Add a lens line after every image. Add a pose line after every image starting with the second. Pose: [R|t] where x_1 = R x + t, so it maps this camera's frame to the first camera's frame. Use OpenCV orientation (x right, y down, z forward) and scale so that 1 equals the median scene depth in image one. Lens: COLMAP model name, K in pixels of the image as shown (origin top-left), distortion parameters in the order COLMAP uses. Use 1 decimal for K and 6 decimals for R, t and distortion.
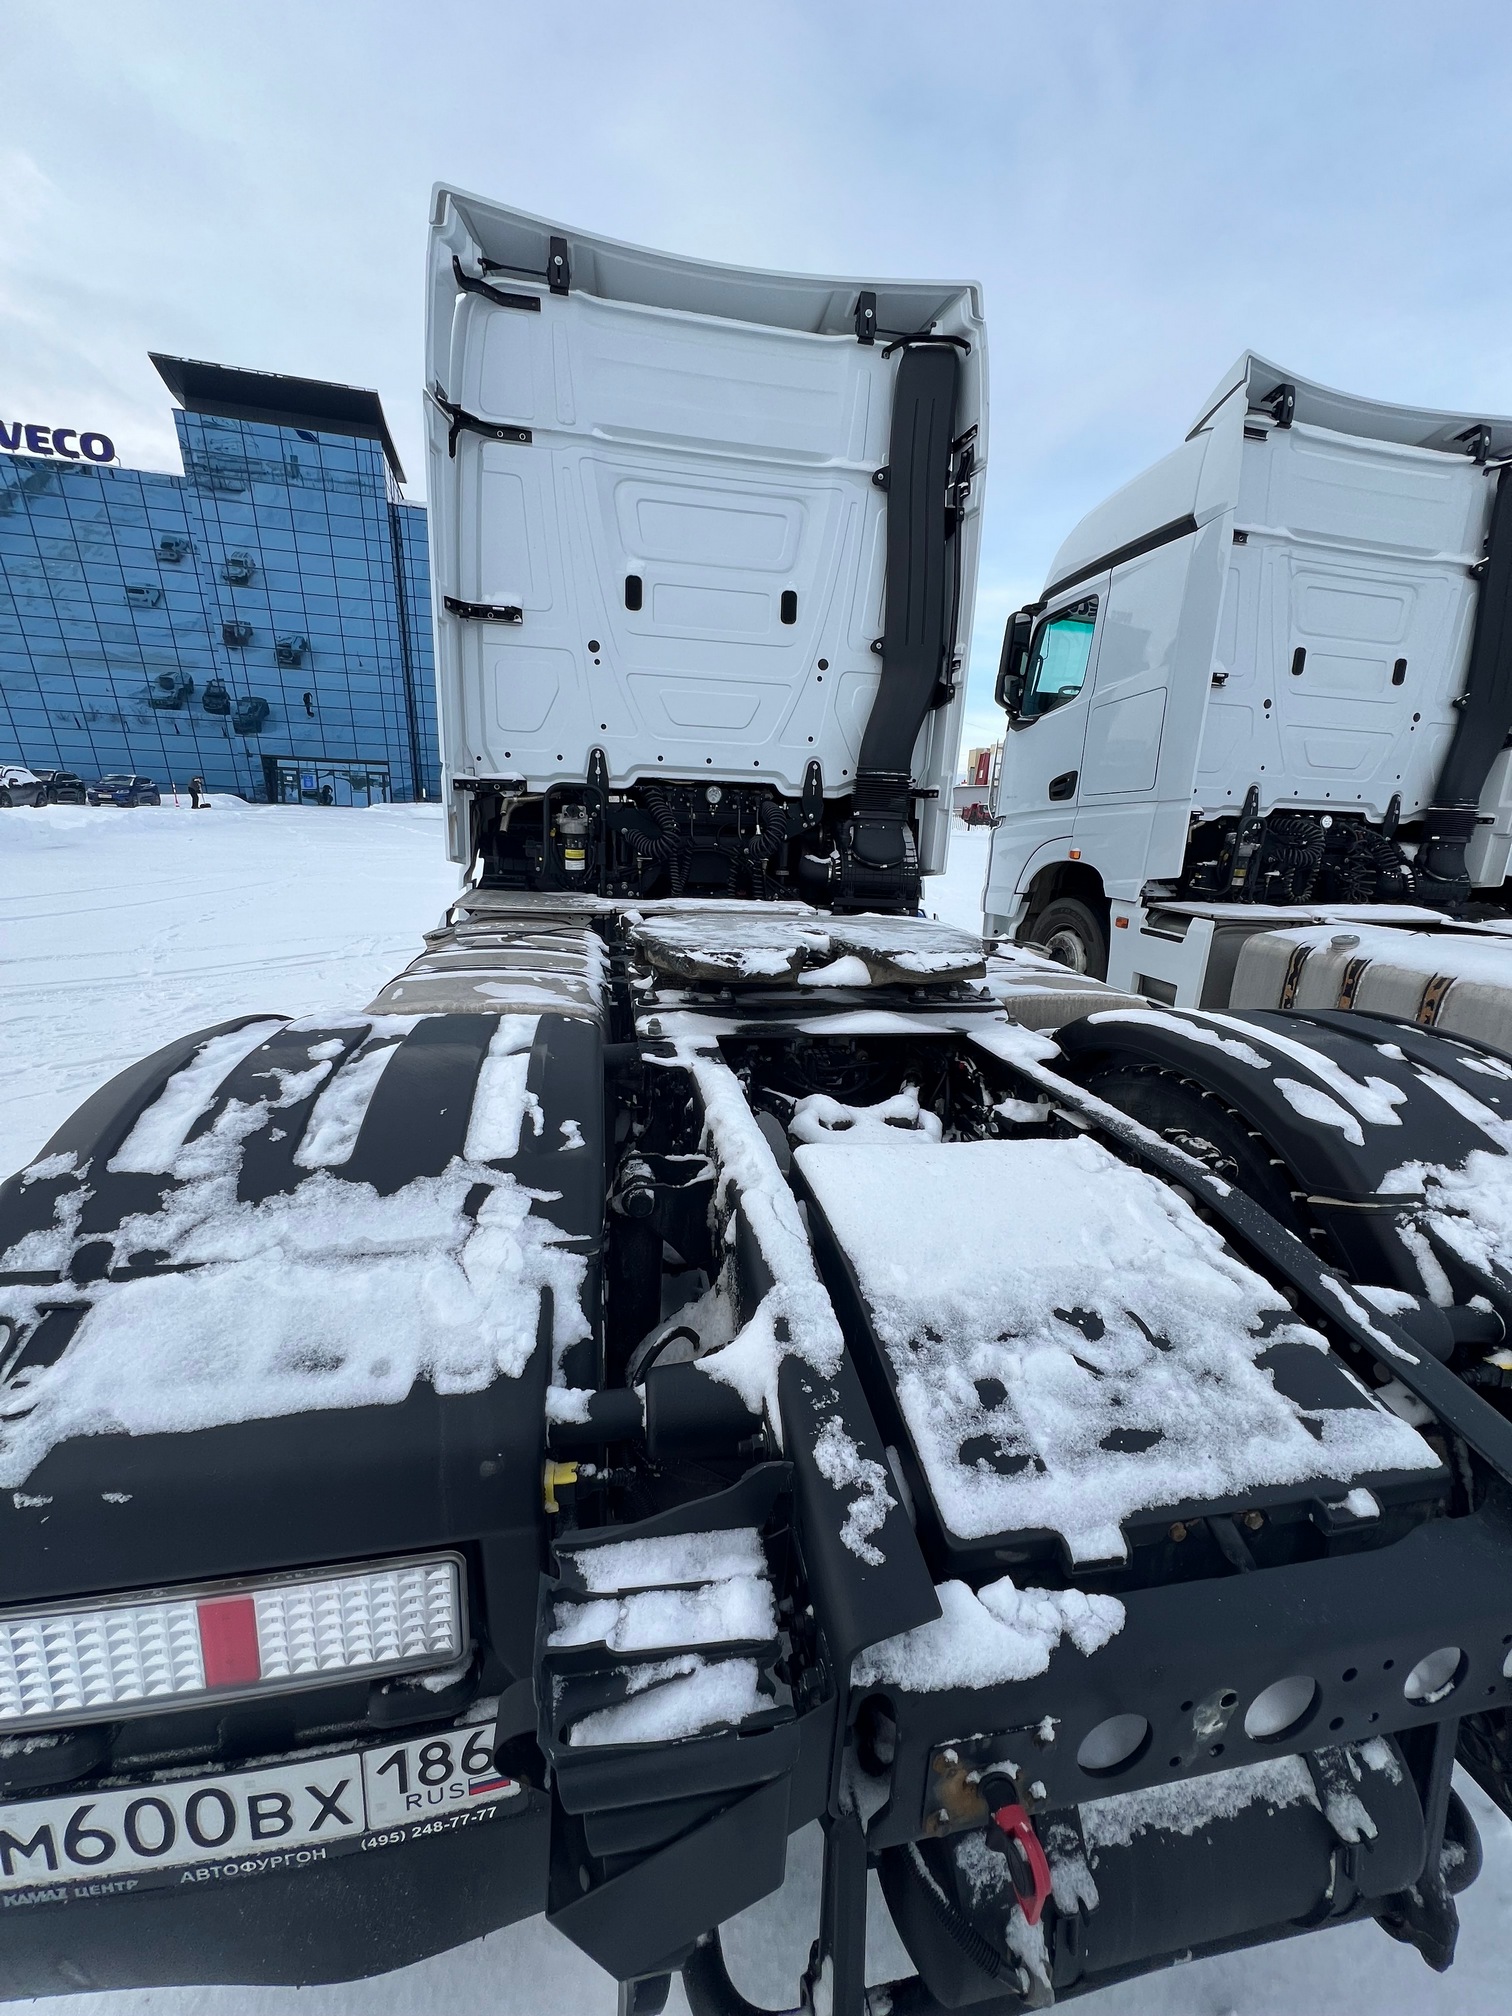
lens RADIAL K [[827.3, 0, 747.6], [0, 827.3, 1004.5], [0, 0, 1]] dist [-0.000719, -0.000686]
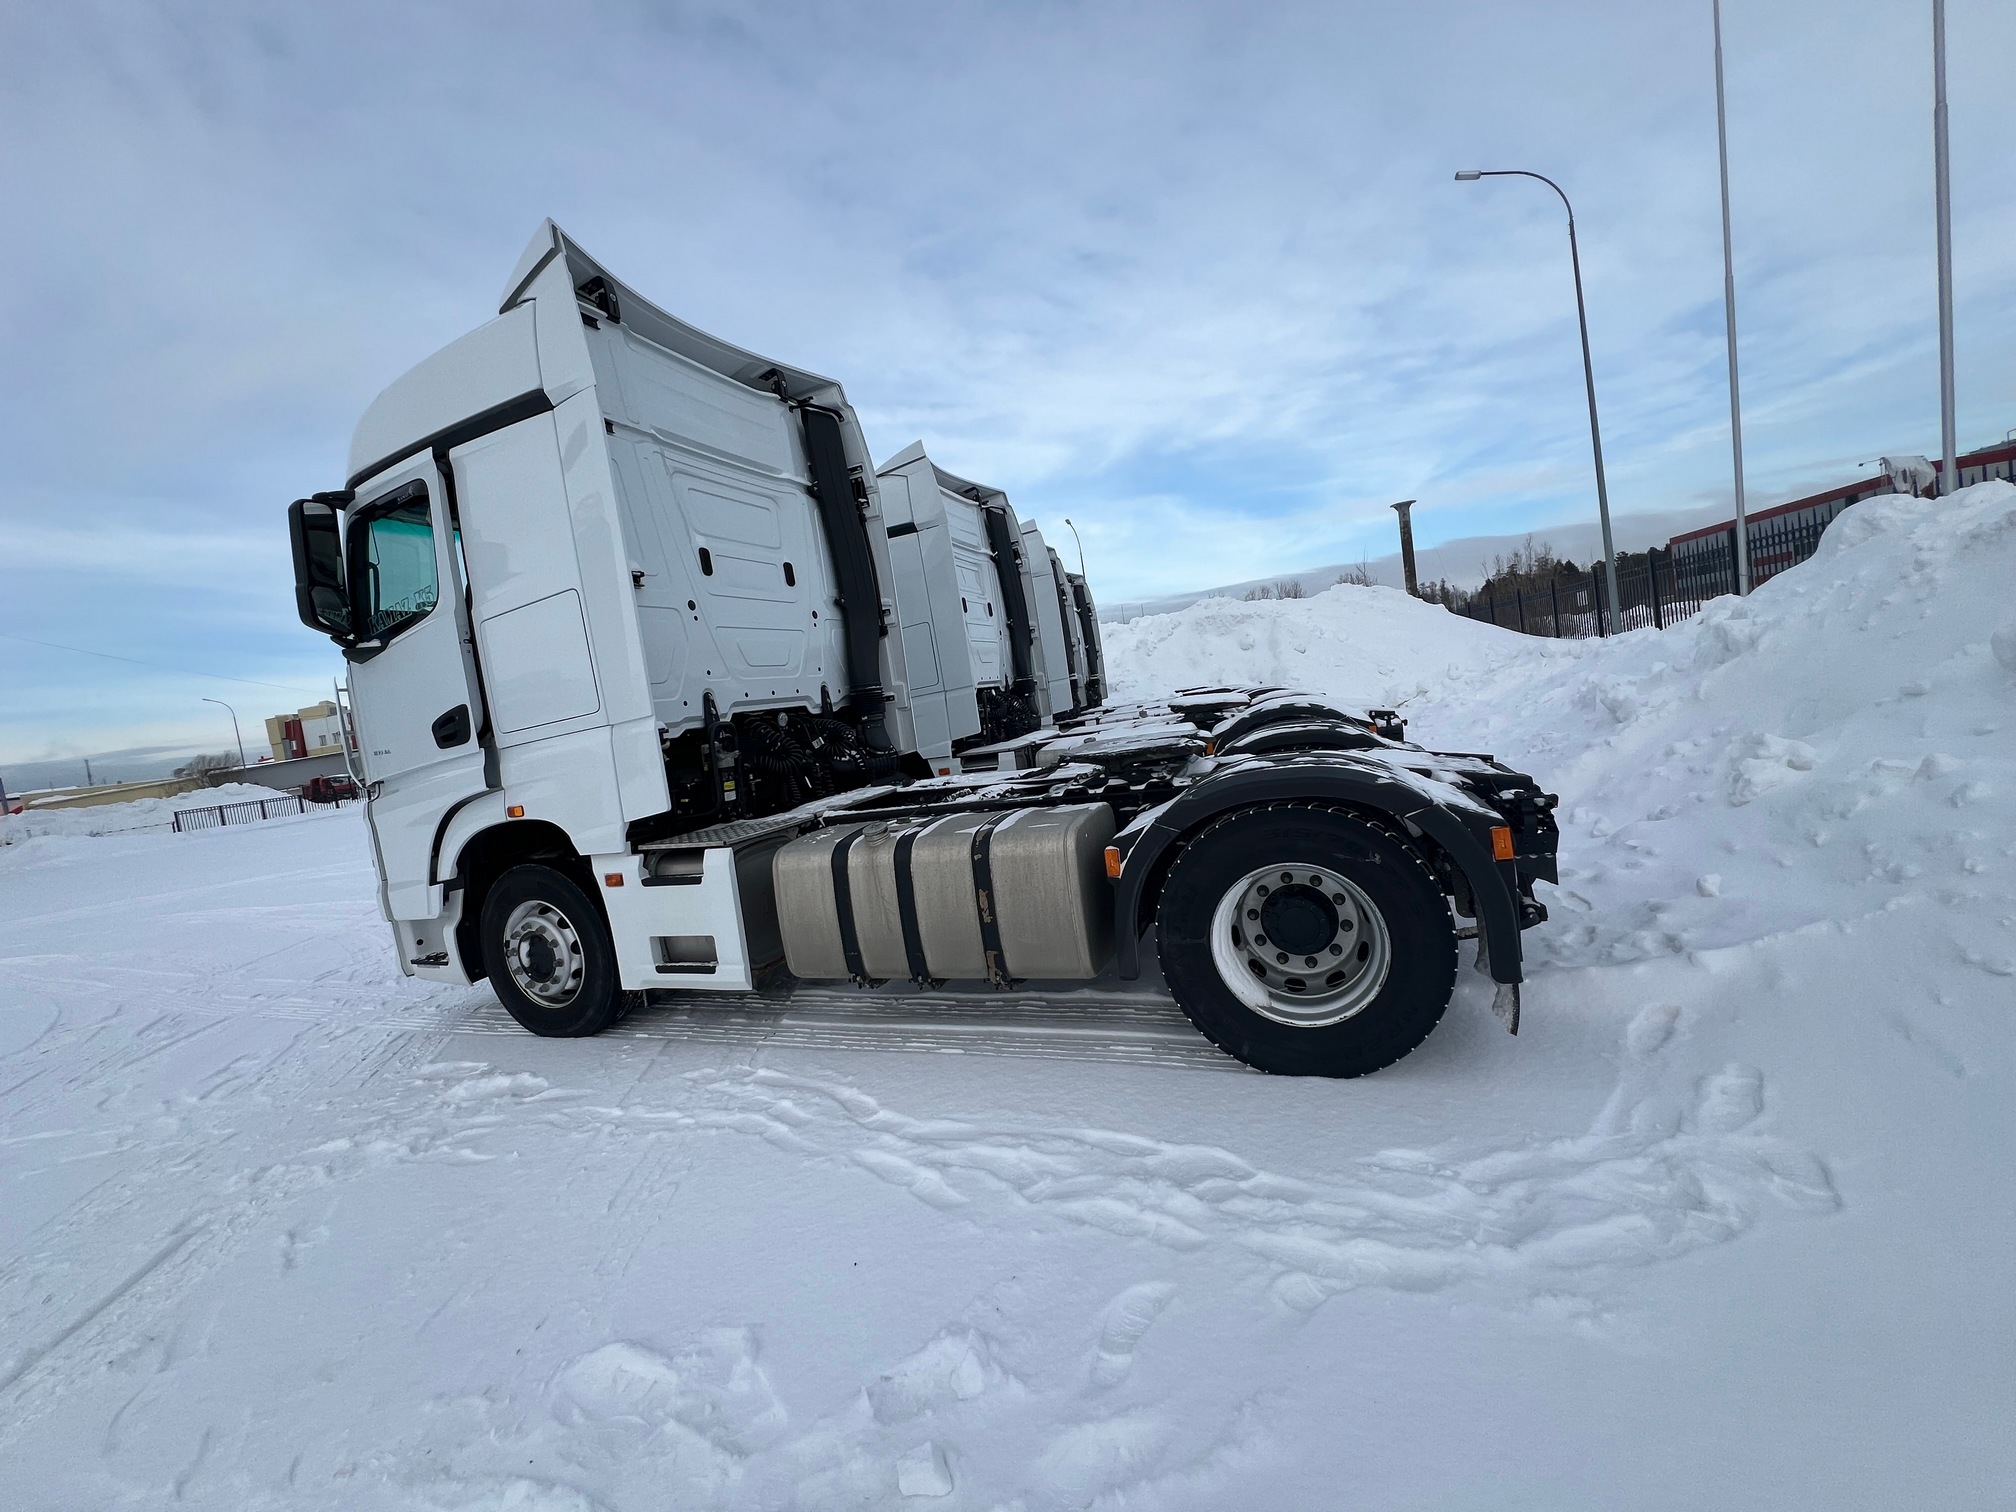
lens RADIAL K [[827.3, 0, 1029.6], [0, 827.3, 748.7], [0, 0, 1]] dist [-0.000719, -0.000686]
pose [[0.533475, -0.169603, 0.828637, 0.060366], [0.348302, 0.936819, -0.032491, -0.071070], [-0.770772, 0.305949, 0.558843, 0.314601]]
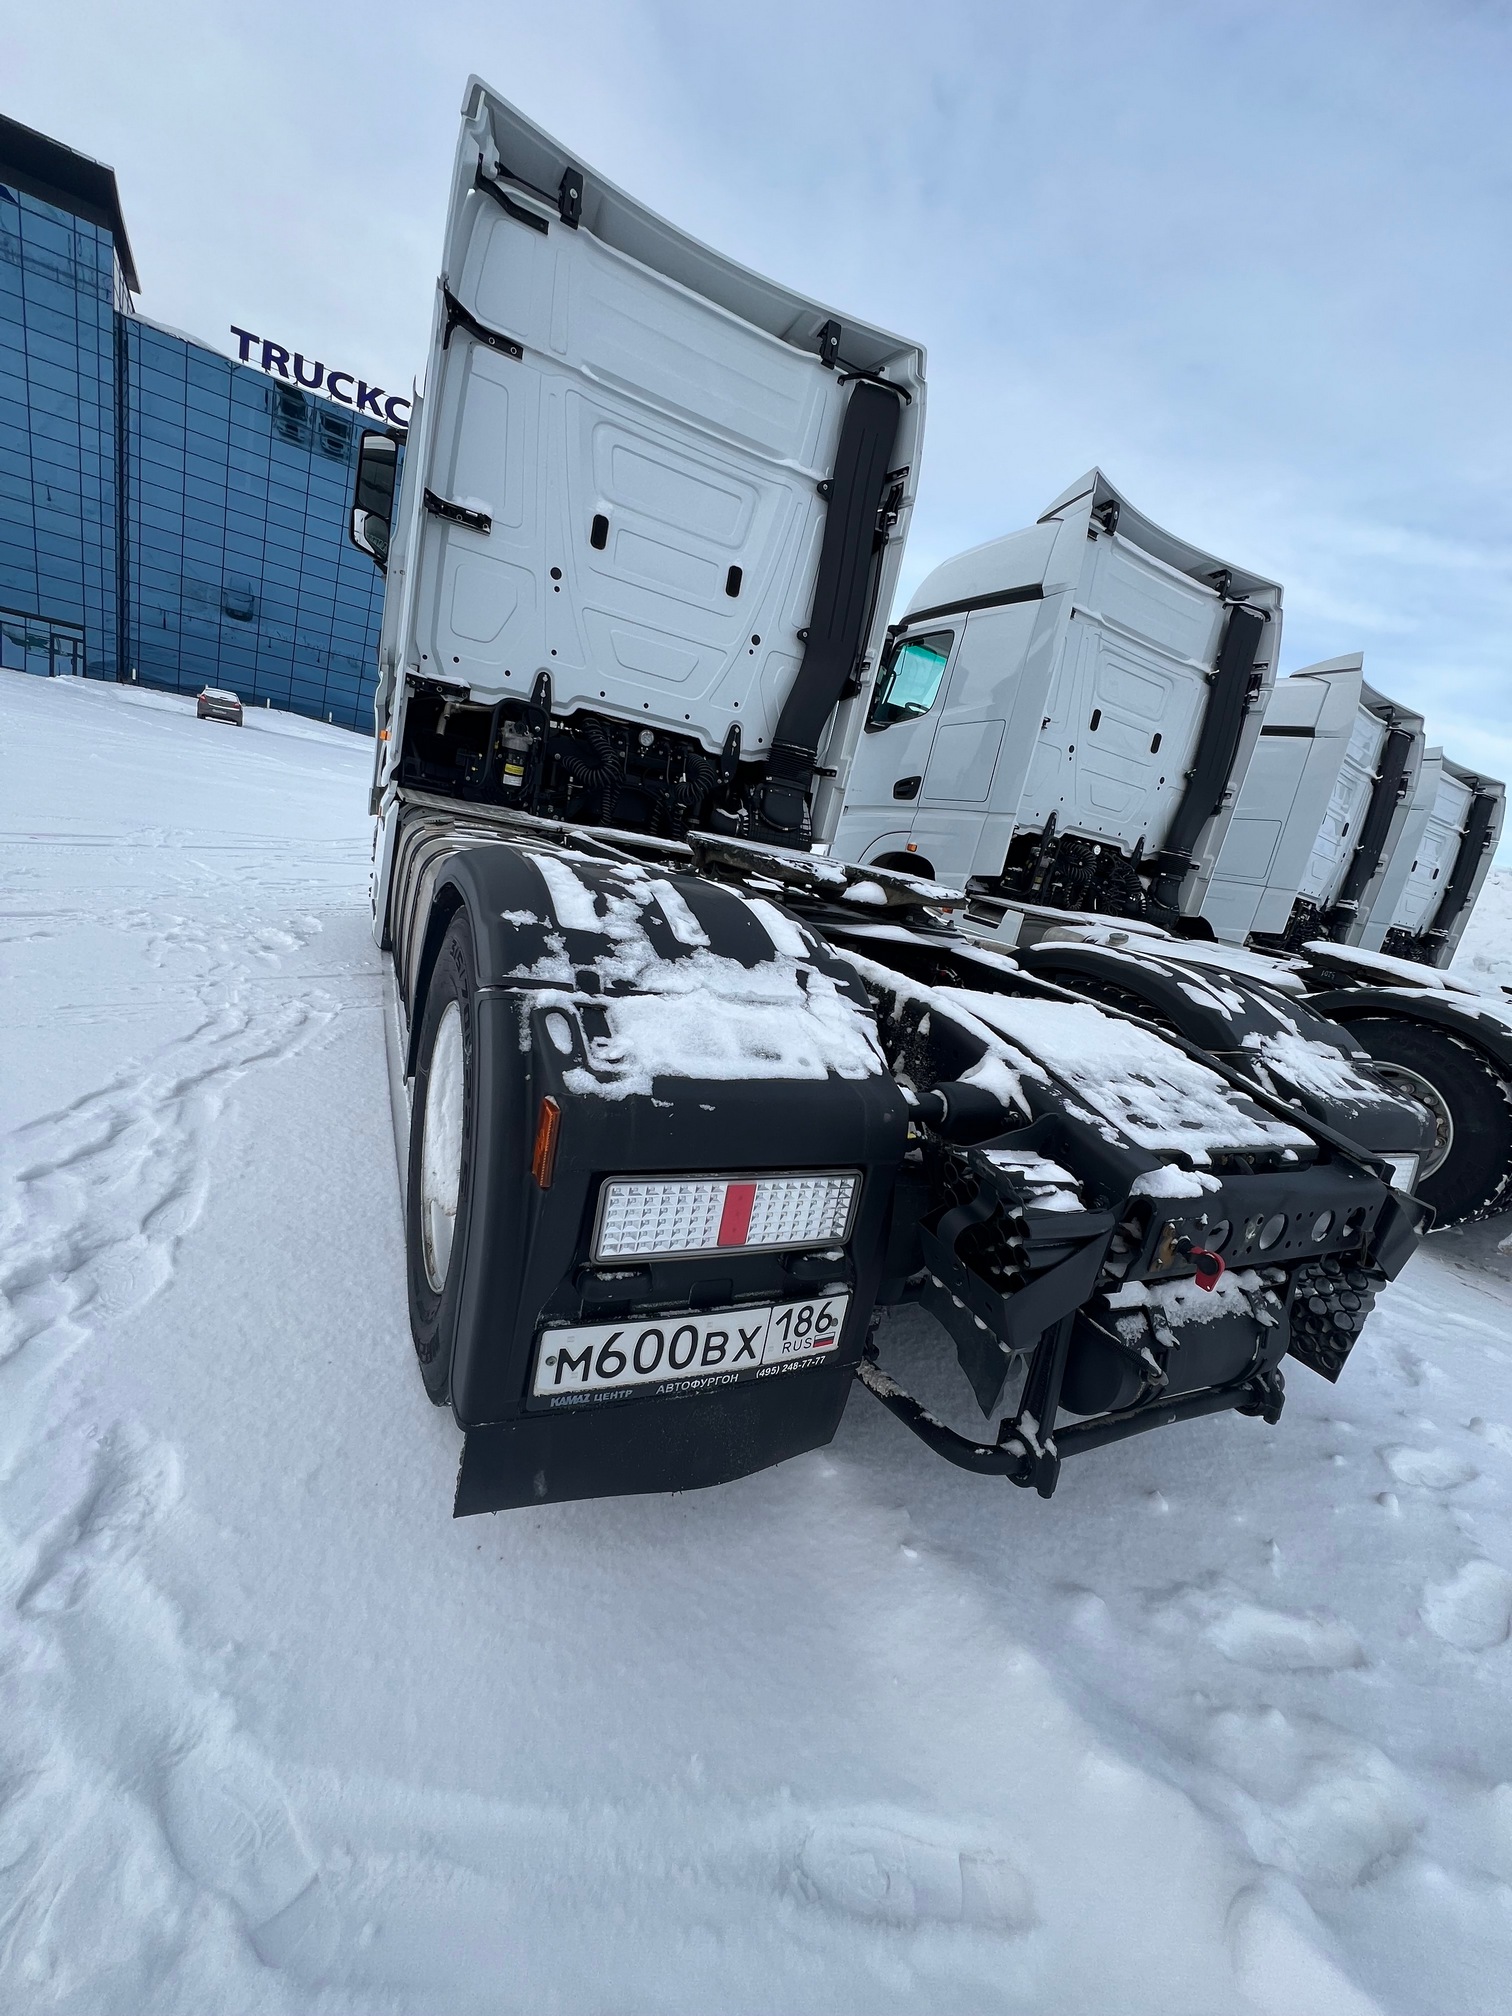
lens RADIAL K [[827.3, 0, 764.3], [0, 827.3, 1004.7], [0, 0, 1]] dist [-0.000719, -0.000686]
pose [[0.947071, 0.089634, 0.308257, -0.205642], [-0.098254, 0.995083, 0.012524, 0.066343], [-0.305618, -0.042149, 0.951221, -0.089635]]
